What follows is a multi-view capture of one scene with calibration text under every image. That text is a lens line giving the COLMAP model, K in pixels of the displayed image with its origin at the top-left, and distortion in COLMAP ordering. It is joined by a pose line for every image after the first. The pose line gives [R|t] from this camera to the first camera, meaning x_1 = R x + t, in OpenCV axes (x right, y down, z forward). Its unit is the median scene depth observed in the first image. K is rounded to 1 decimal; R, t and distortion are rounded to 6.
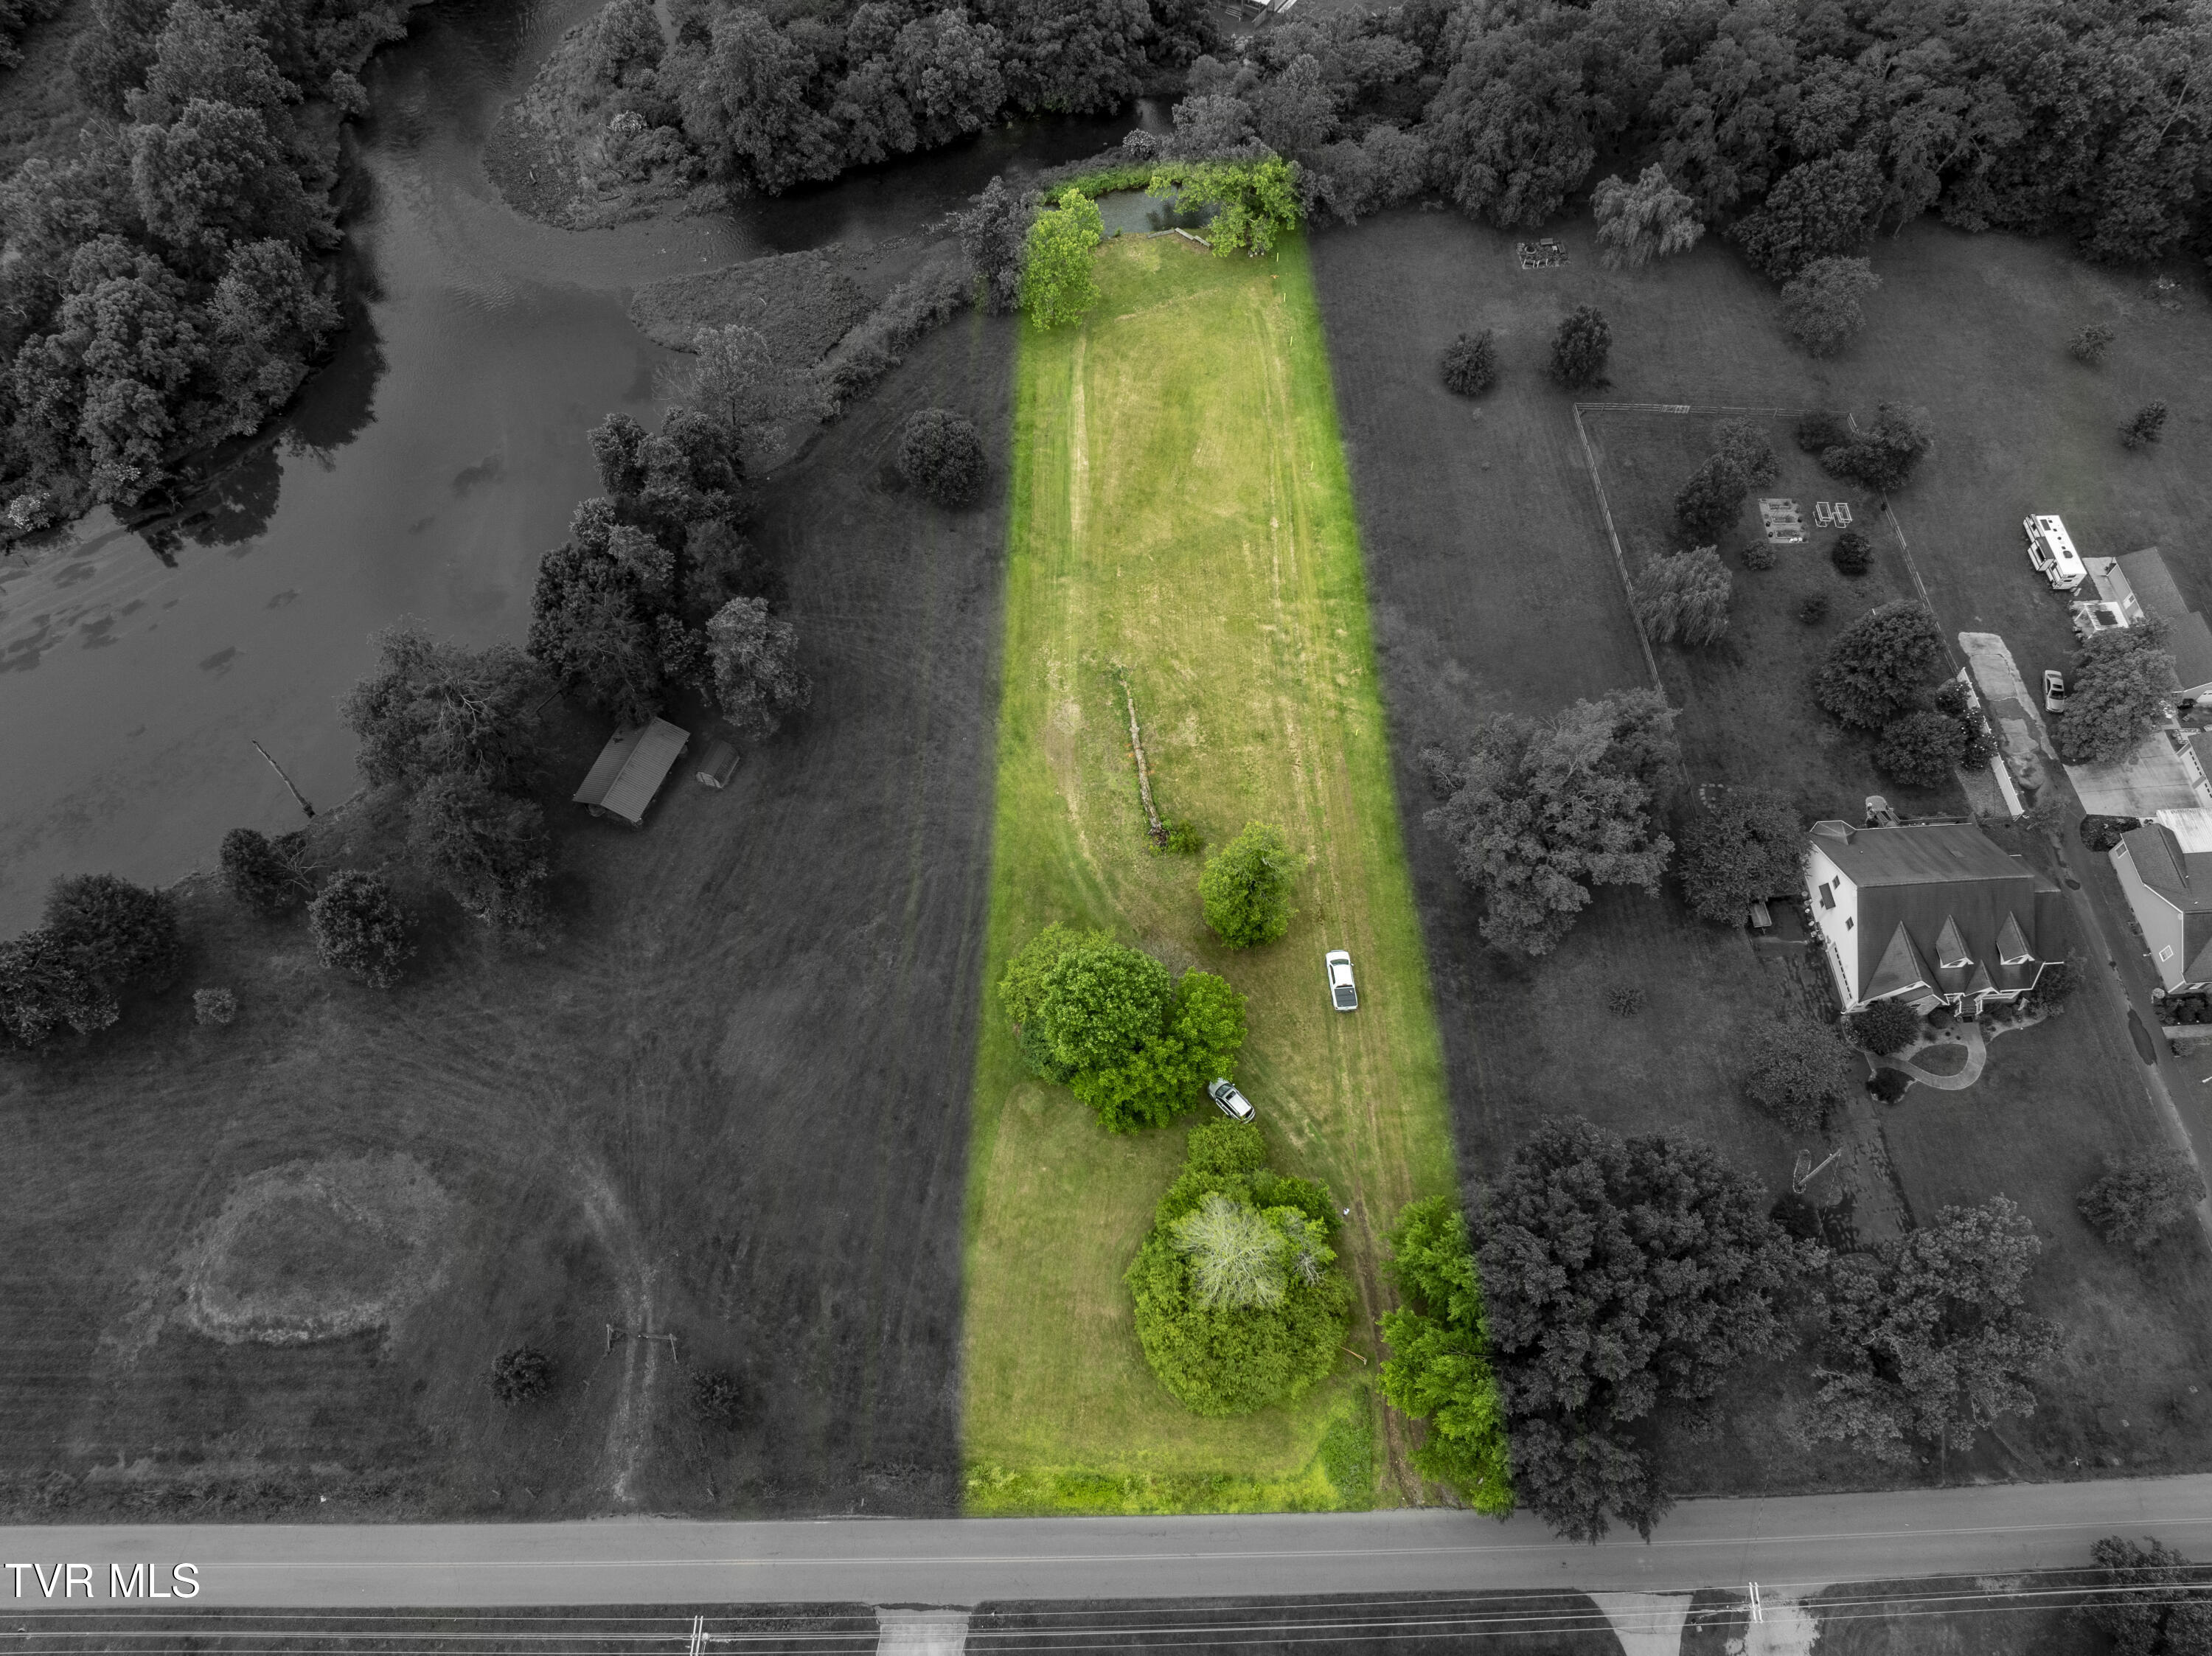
lens RADIAL K [[1554.3, 0, 1115.2], [0, 1554.3, 822.2], [0, 0, 1]] dist [-0.046148, 0.017652]
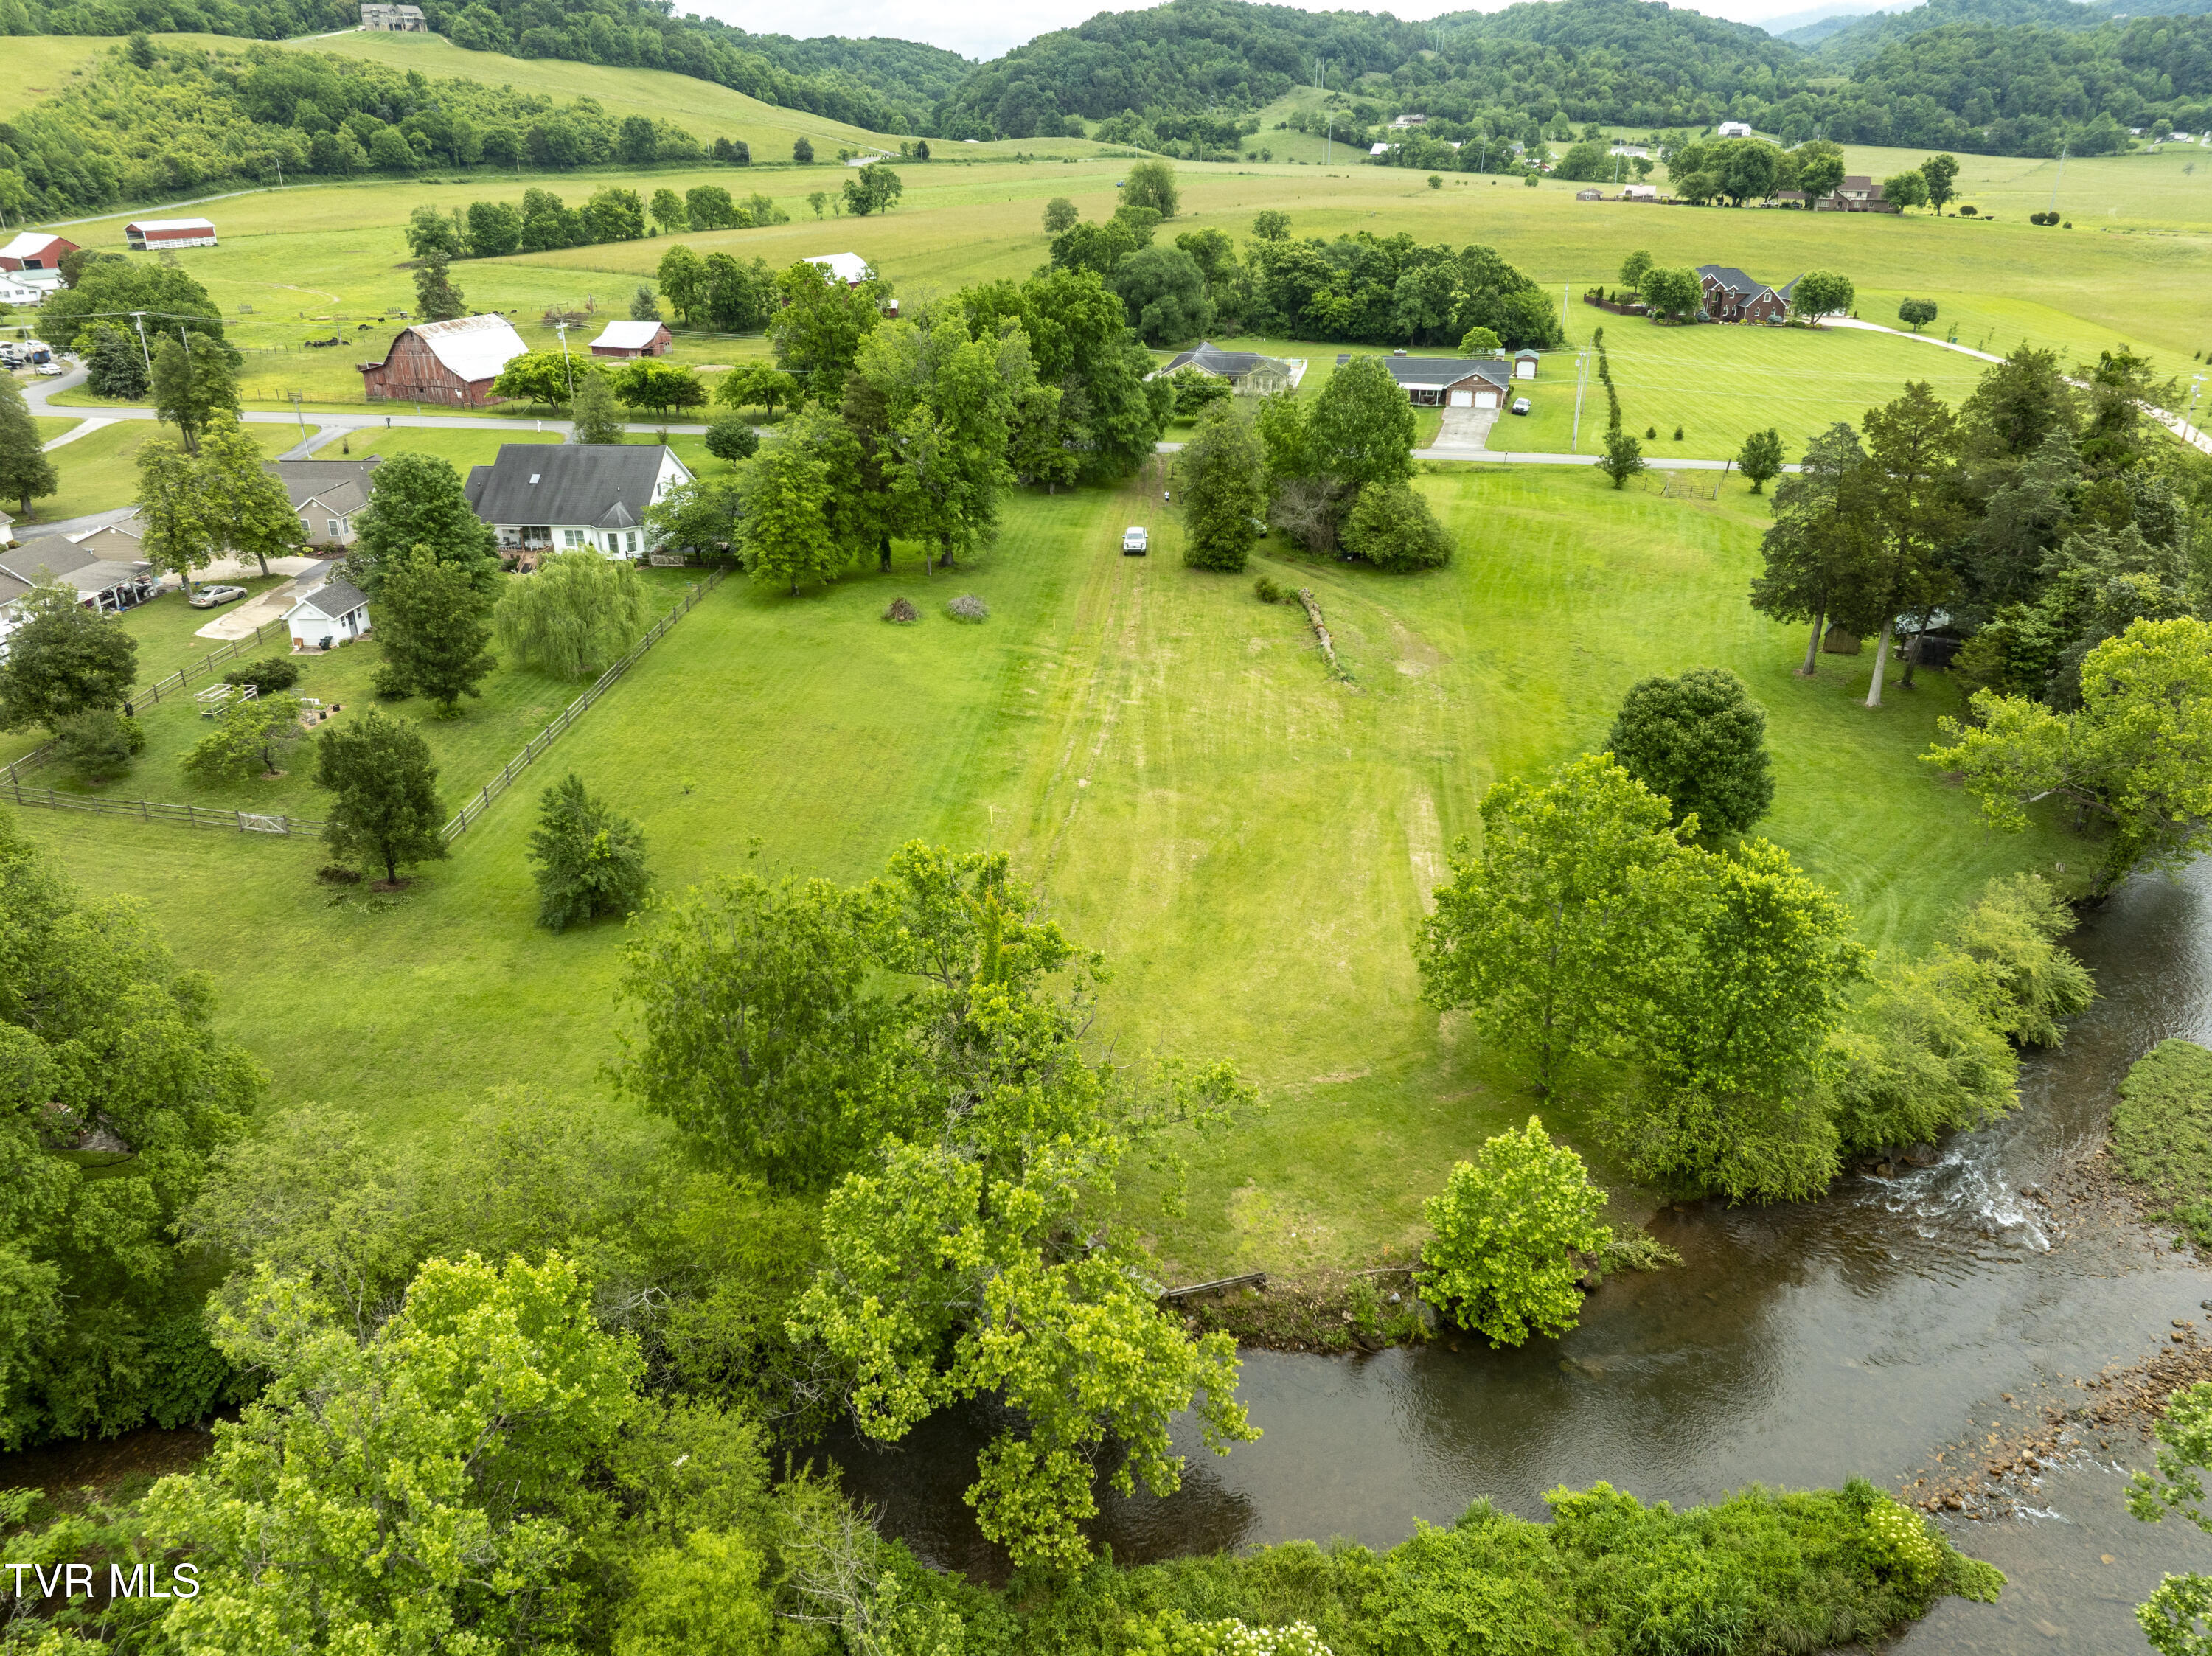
lens RADIAL K [[1554.3, 0, 1116.1], [0, 1554.3, 823.0], [0, 0, 1]] dist [-0.046148, 0.017652]
pose [[-0.991844, -0.052314, 0.116226, 0.024292], [0.109952, 0.110028, 0.987828, -0.922281], [-0.064466, 0.992551, -0.103379, 1.285485]]
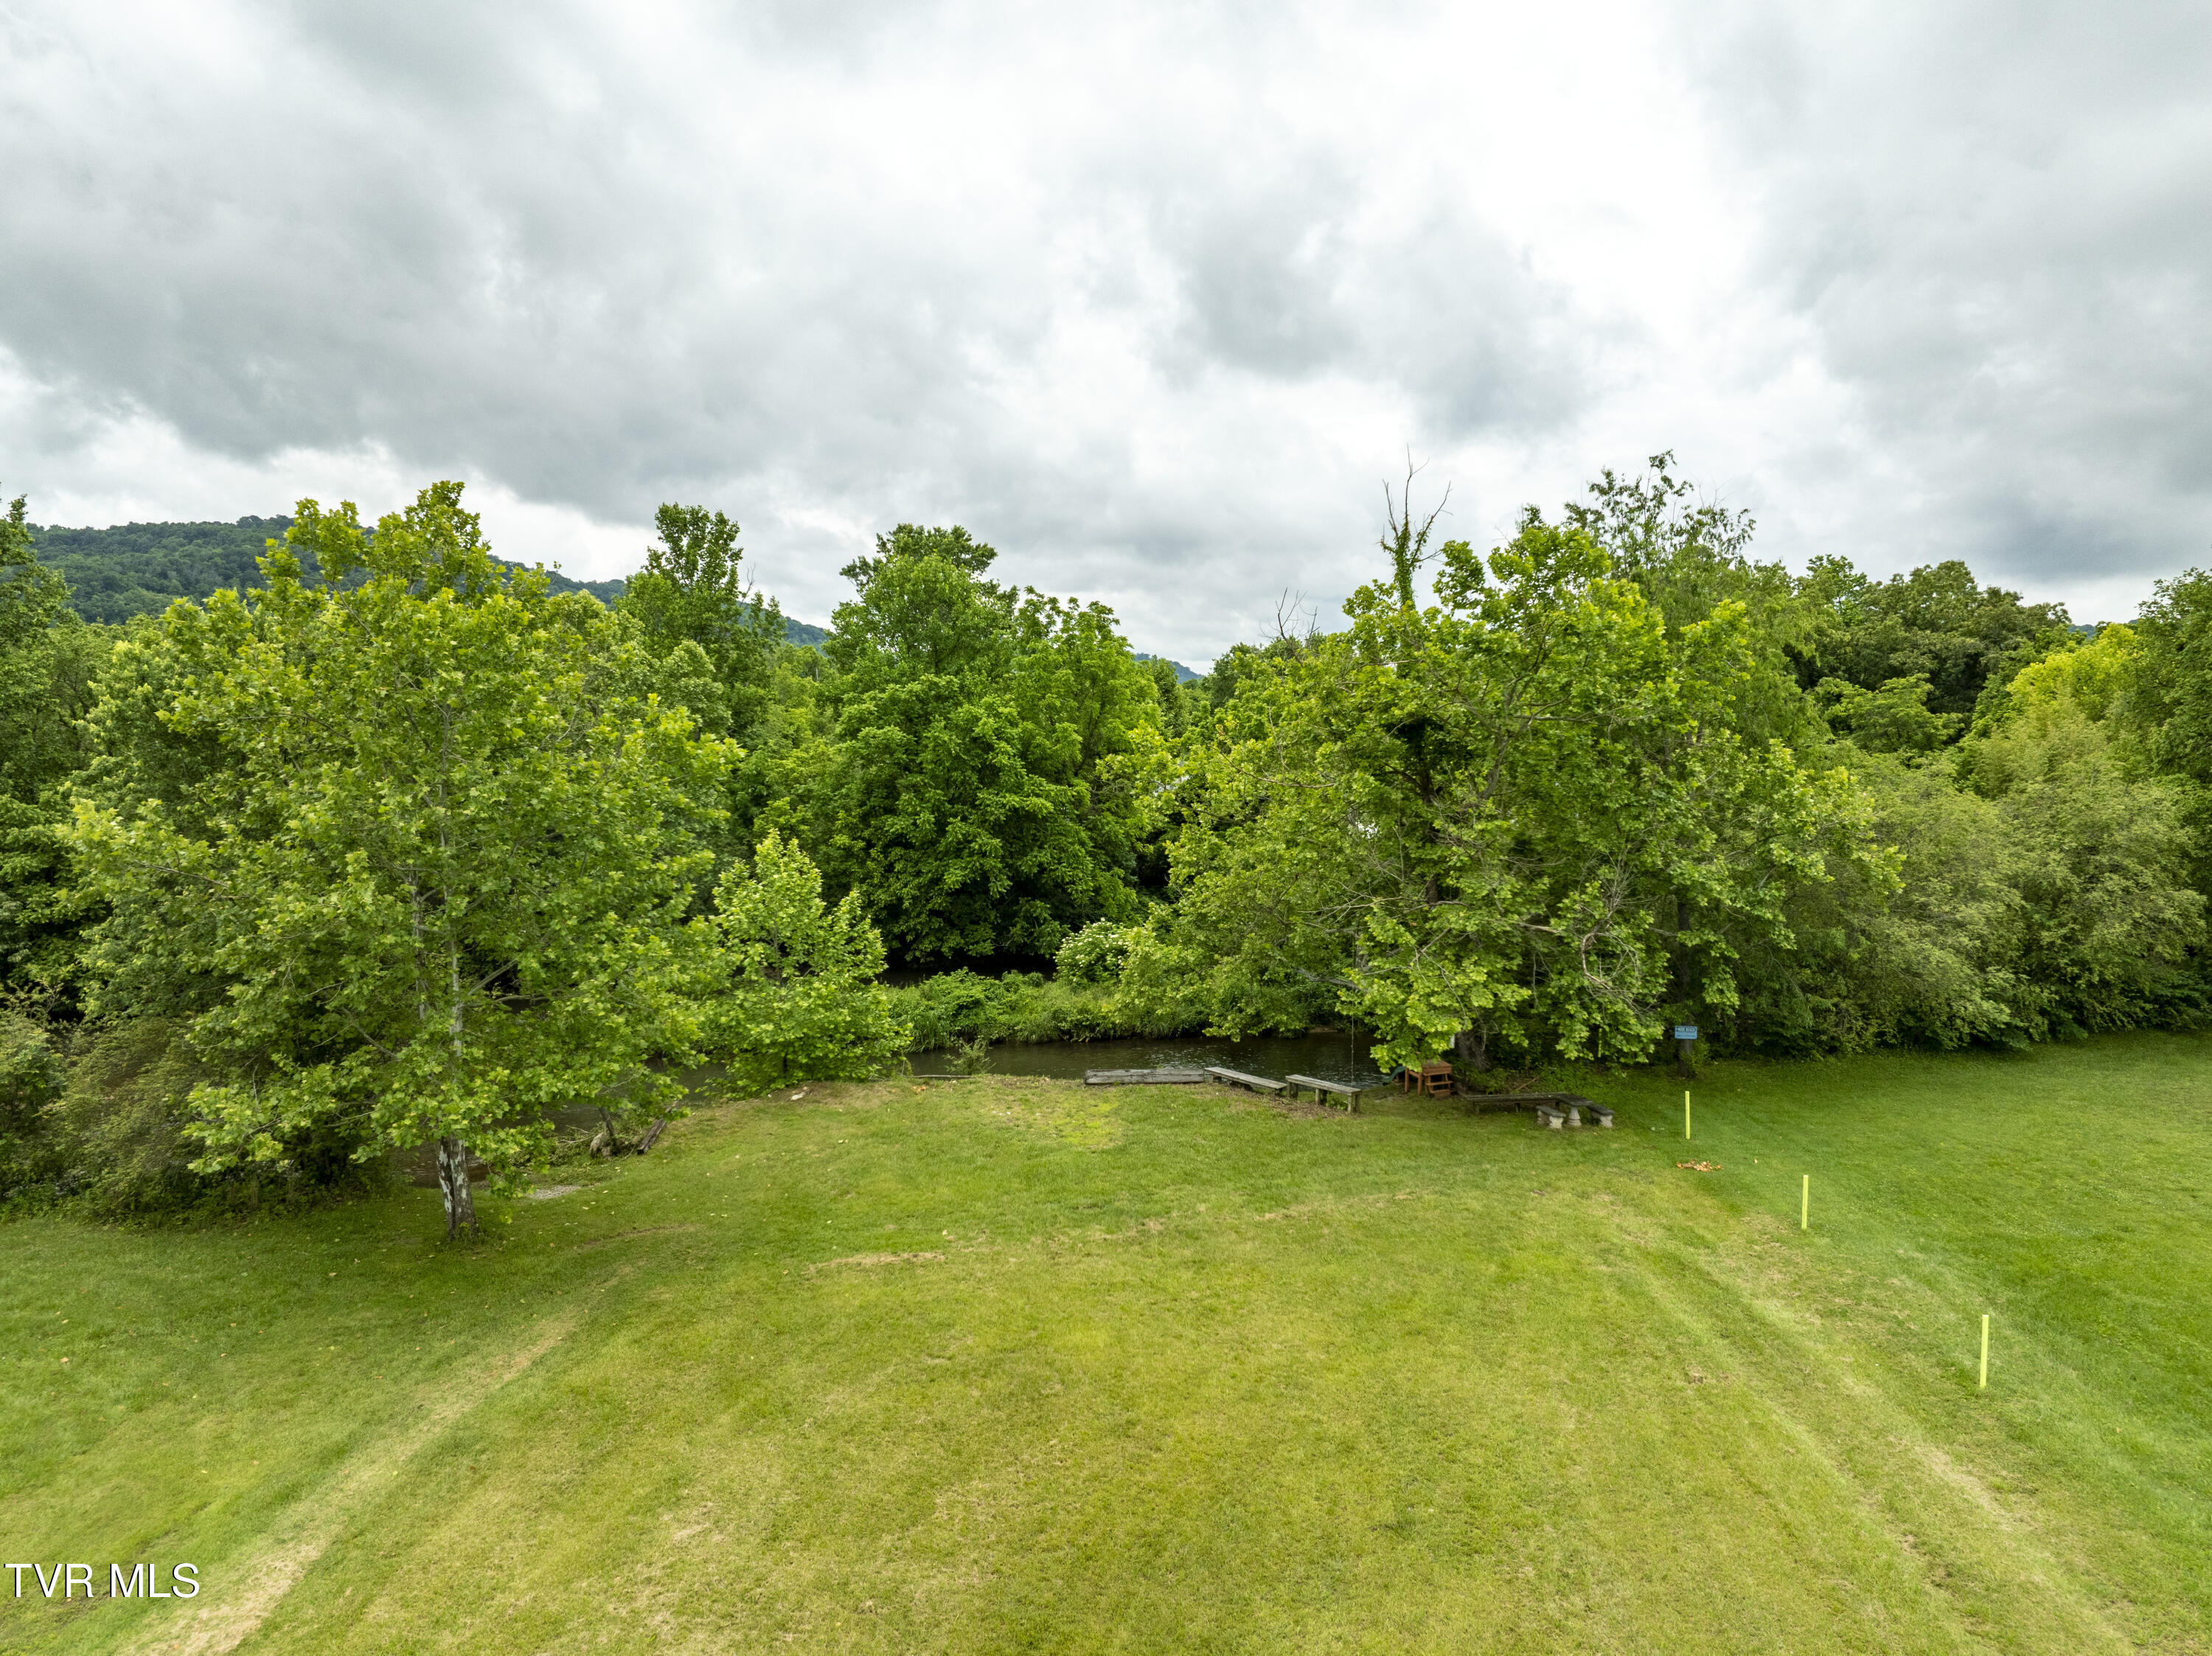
lens RADIAL K [[1554.3, 0, 1114.8], [0, 1554.3, 834.9], [0, 0, 1]] dist [-0.046148, 0.017652]
pose [[0.996438, 0.003045, -0.084270, 0.060582], [-0.070509, 0.578204, -0.812840, -0.286744], [0.046251, 0.815886, 0.576360, 1.138889]]
